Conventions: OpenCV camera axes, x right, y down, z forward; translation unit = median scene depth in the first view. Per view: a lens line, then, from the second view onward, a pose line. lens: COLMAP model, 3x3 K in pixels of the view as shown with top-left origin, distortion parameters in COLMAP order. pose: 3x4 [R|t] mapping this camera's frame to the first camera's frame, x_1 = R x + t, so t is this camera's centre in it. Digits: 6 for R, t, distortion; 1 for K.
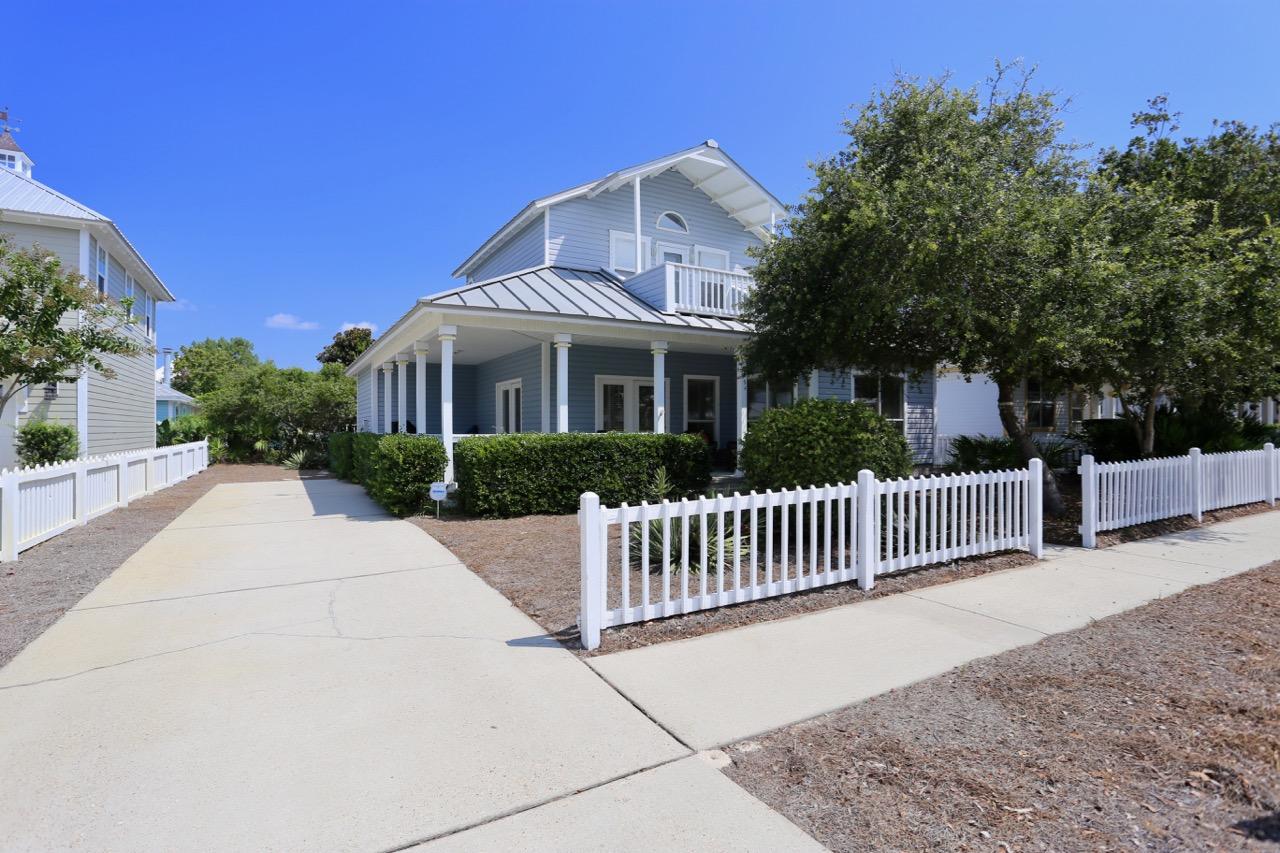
lens RADIAL K [[622.6, 0, 632.4], [0, 622.6, 428.7], [0, 0, 1]] dist [-0.071631, 0.030008]
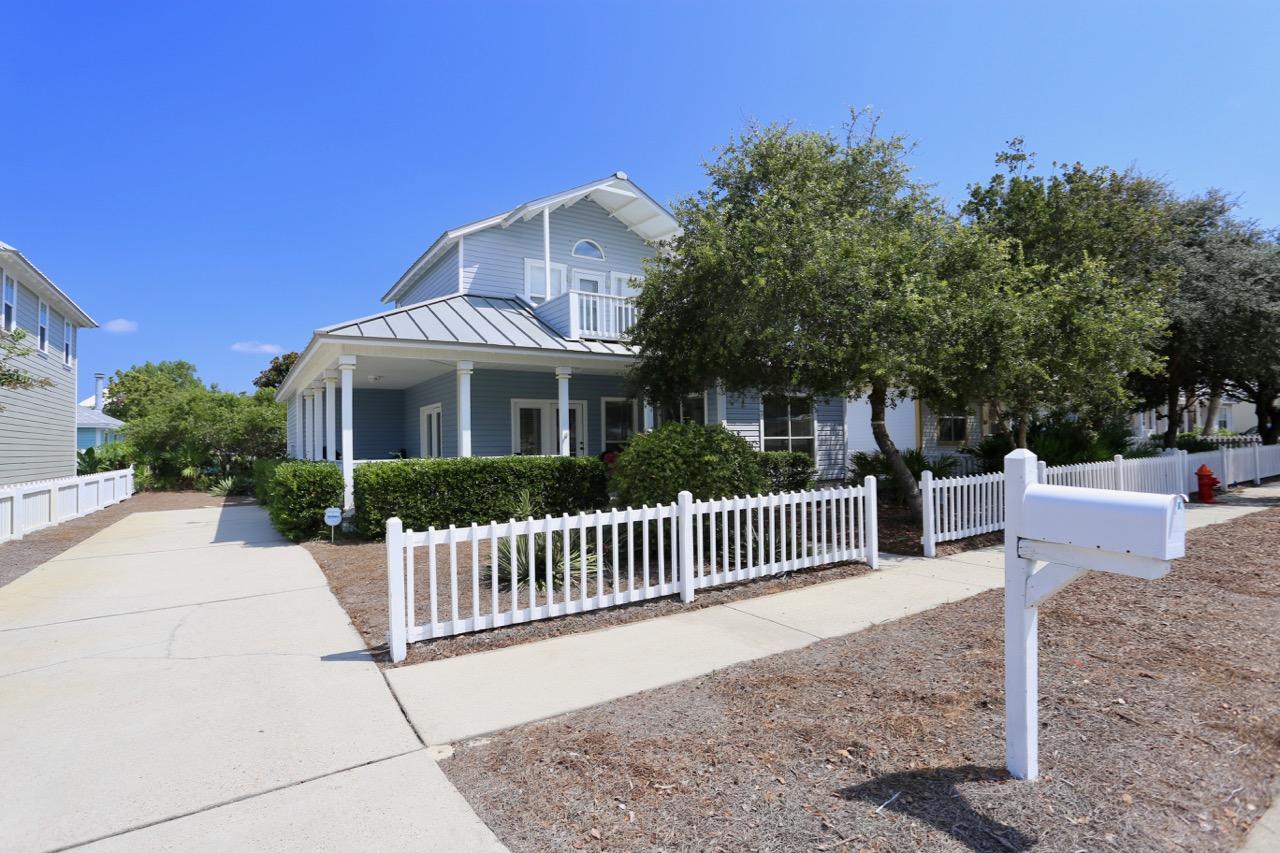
lens RADIAL K [[622.6, 0, 632.4], [0, 622.6, 428.7], [0, 0, 1]] dist [-0.071631, 0.030008]
pose [[0.998312, -0.015842, 0.055879, 0.130409], [0.017422, 0.999459, -0.027899, -0.008154], [-0.055407, 0.028825, 0.998048, -0.051782]]
